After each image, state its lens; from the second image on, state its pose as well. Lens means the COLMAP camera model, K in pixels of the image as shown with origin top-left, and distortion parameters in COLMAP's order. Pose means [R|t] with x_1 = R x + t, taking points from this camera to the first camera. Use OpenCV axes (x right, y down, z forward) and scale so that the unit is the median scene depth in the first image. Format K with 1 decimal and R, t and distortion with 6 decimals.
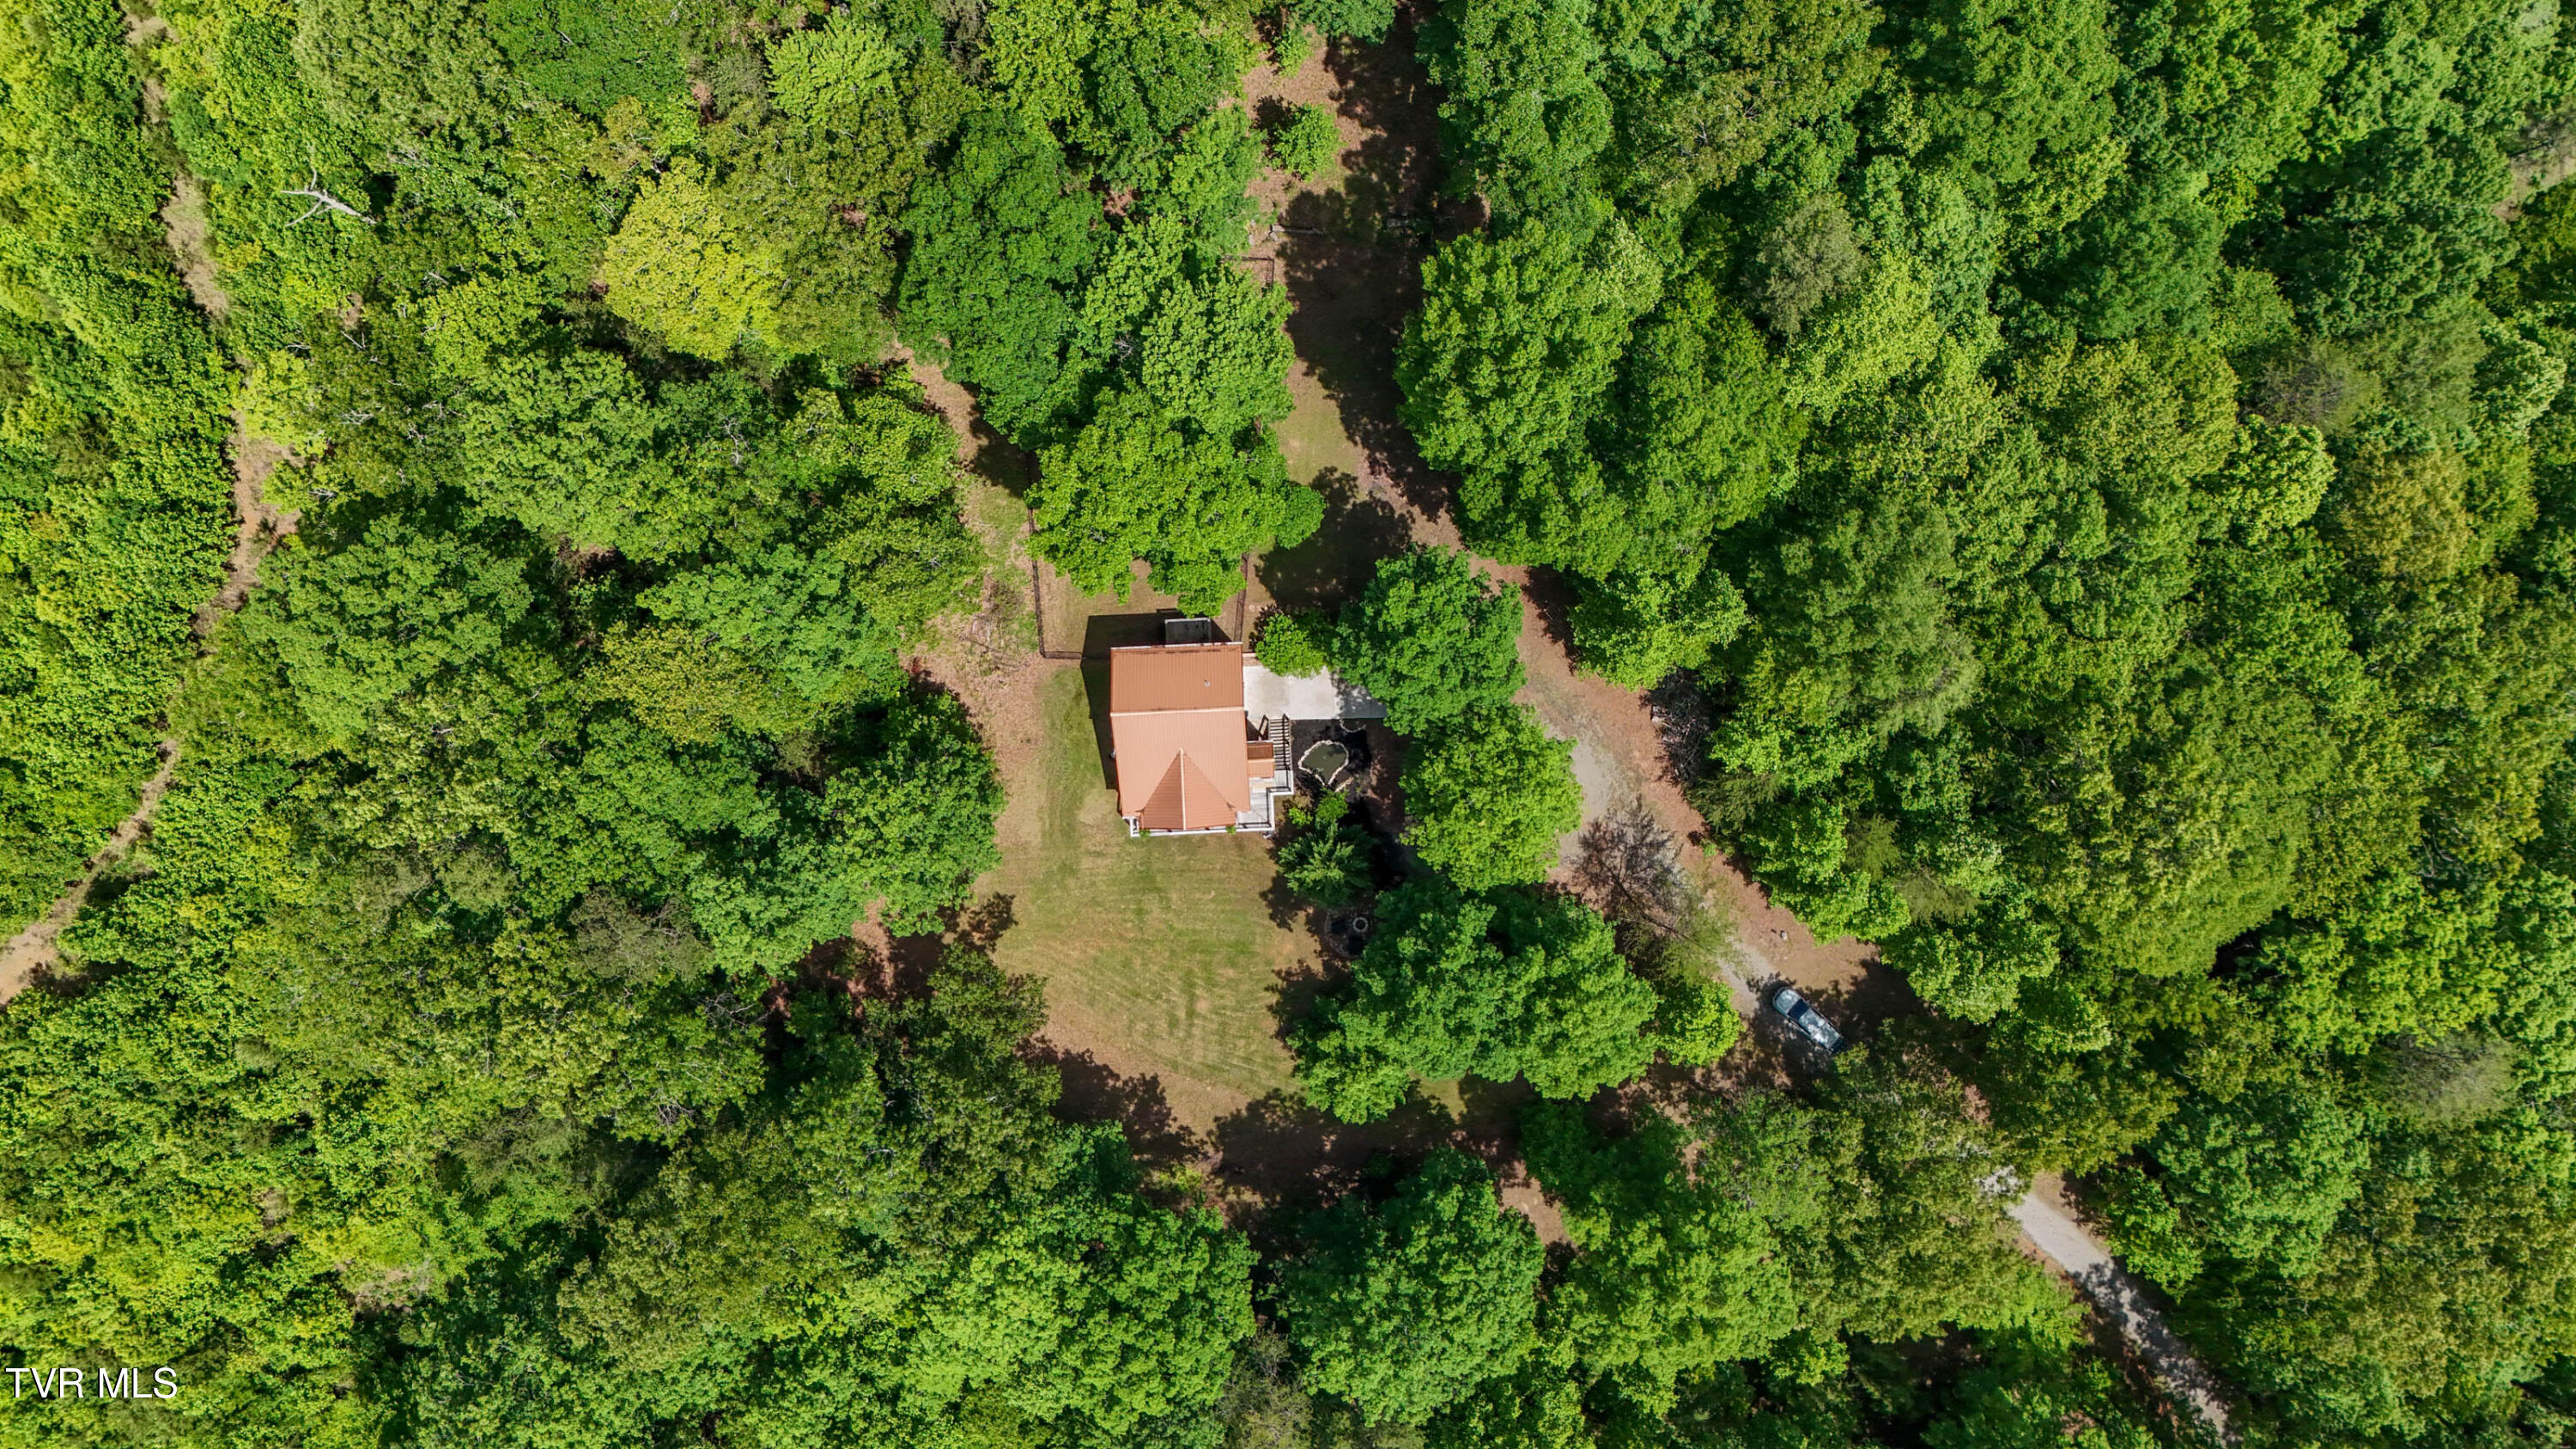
lens RADIAL K [[1894.0, 0, 1299.6], [0, 1894.0, 719.1], [0, 0, 1]] dist [0.002163, -0.003313]
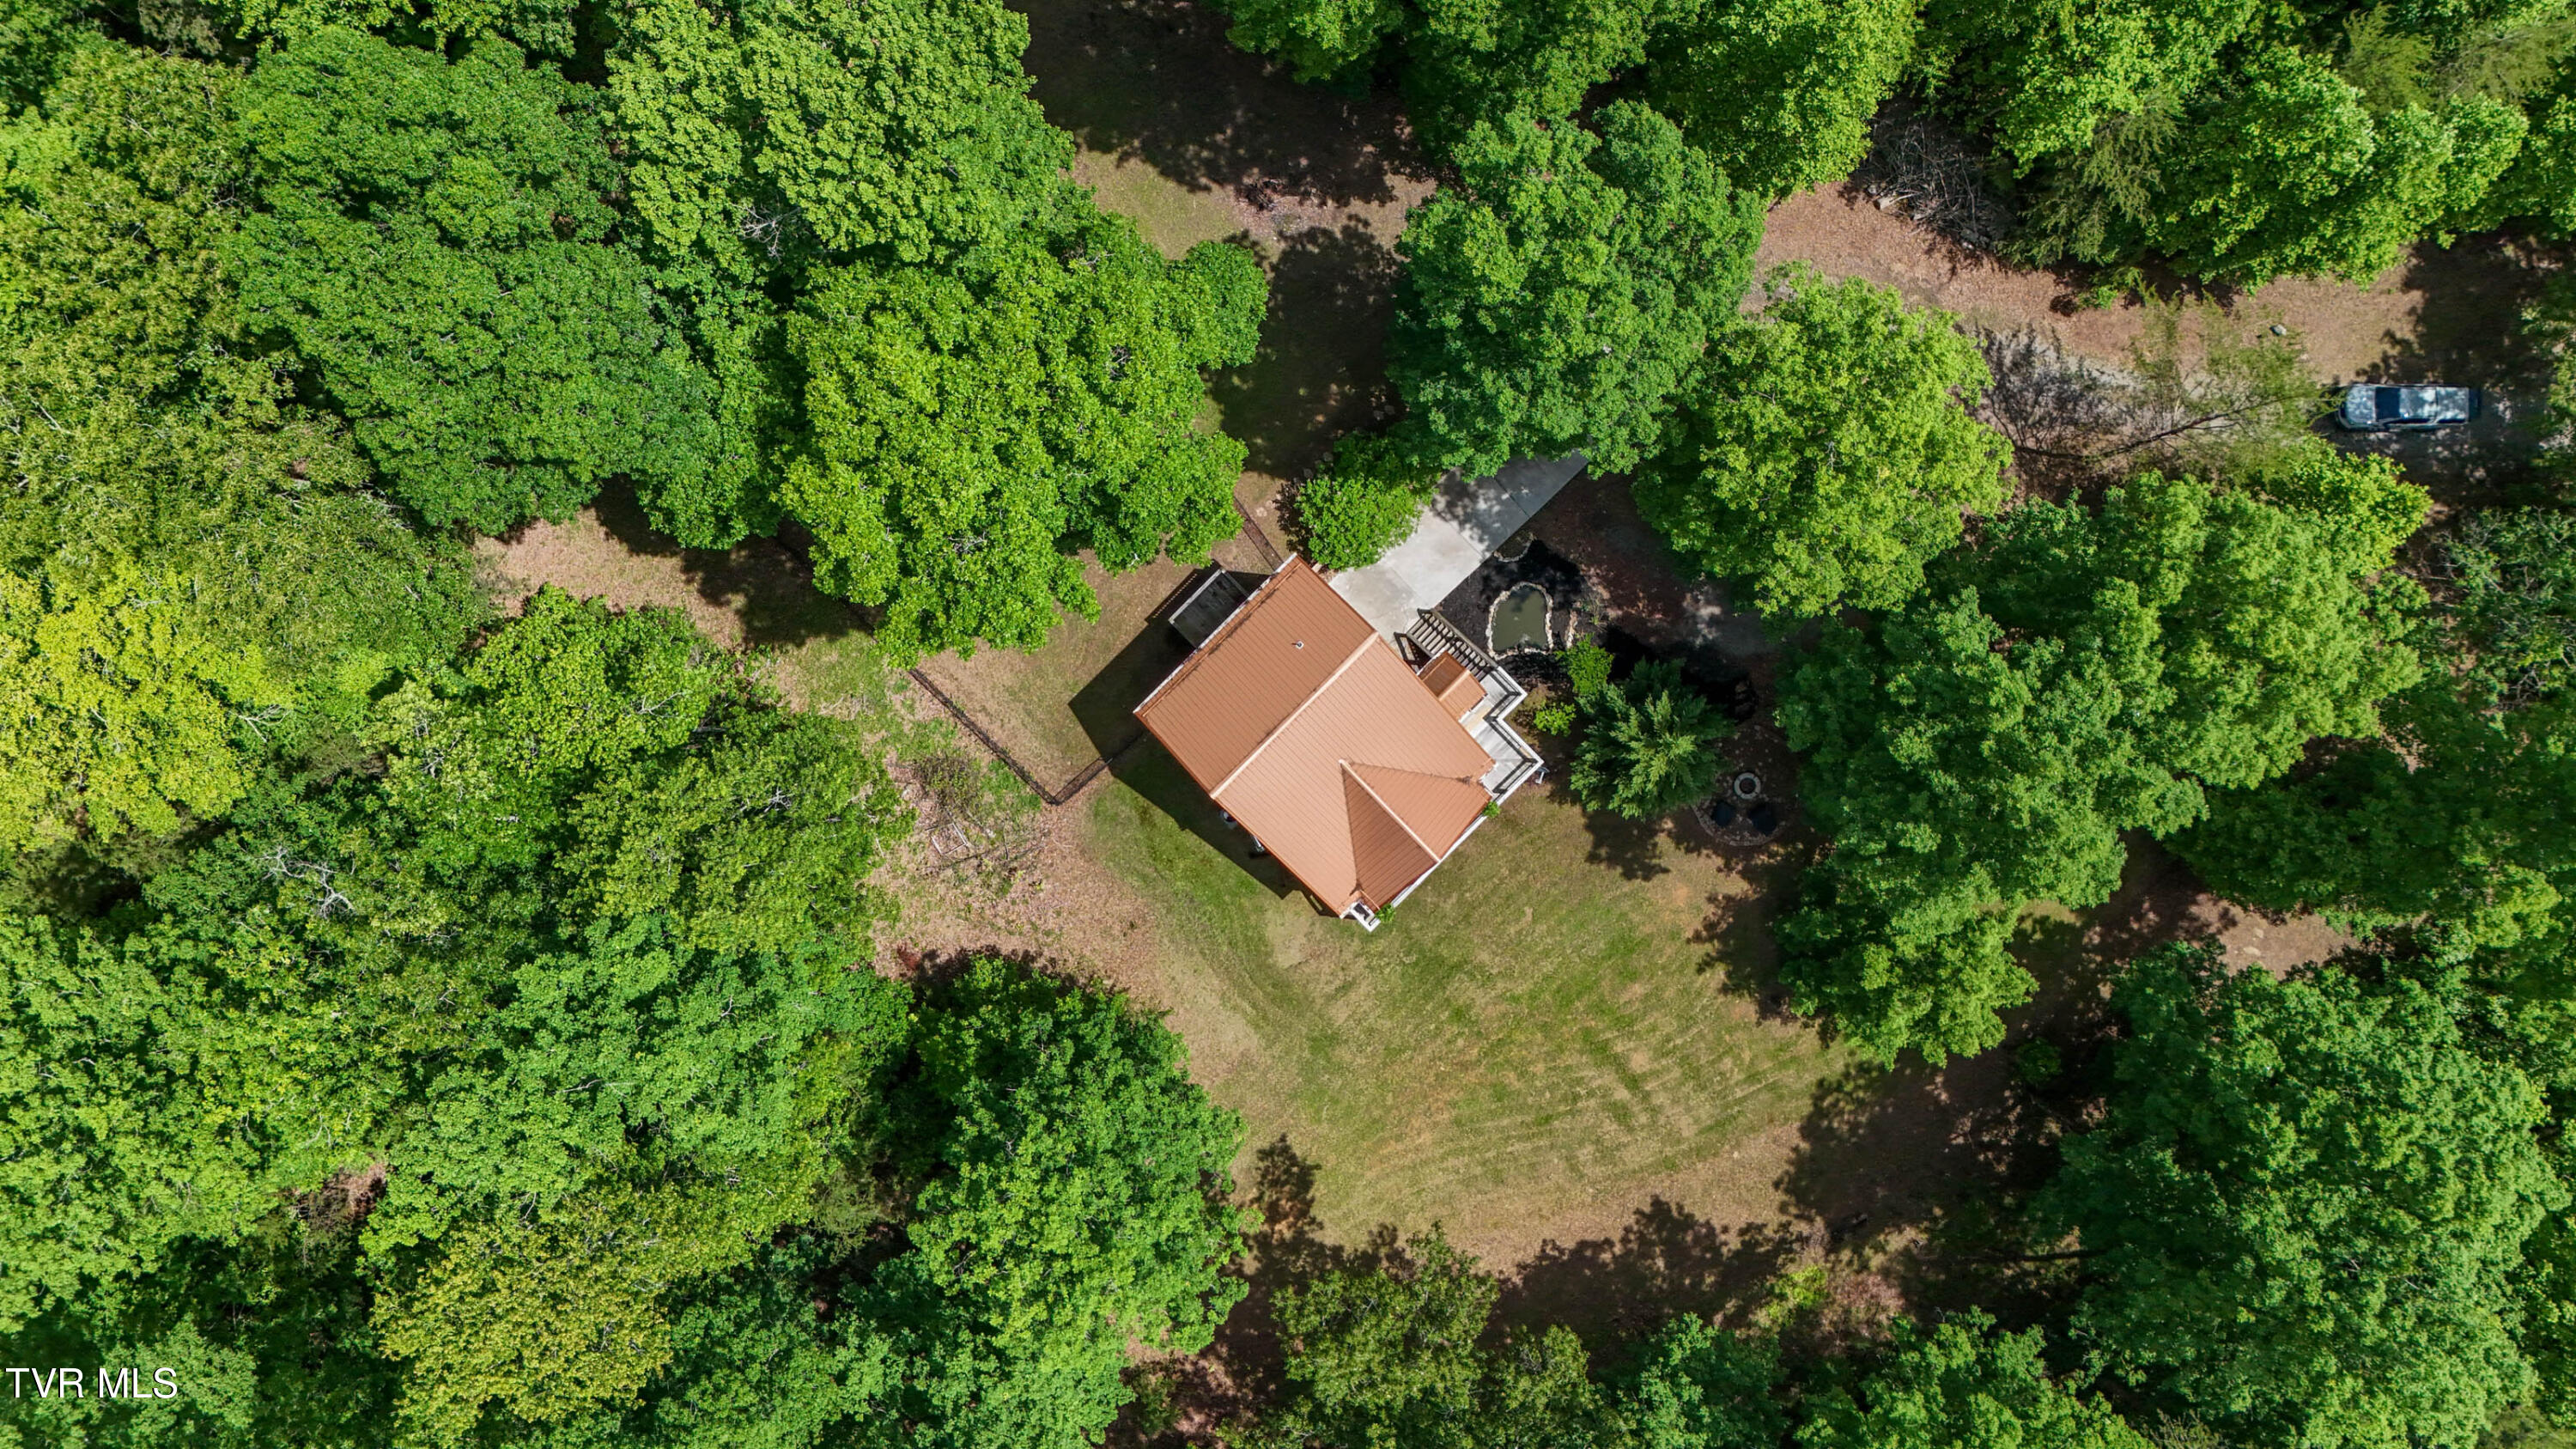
lens RADIAL K [[1894.0, 0, 1287.4], [0, 1894.0, 734.8], [0, 0, 1]] dist [0.002163, -0.003313]
pose [[0.744683, -0.667301, -0.012468, -0.060959], [0.667392, 0.744689, 0.005084, -0.004009], [0.005892, -0.012107, 0.999909, 0.420154]]
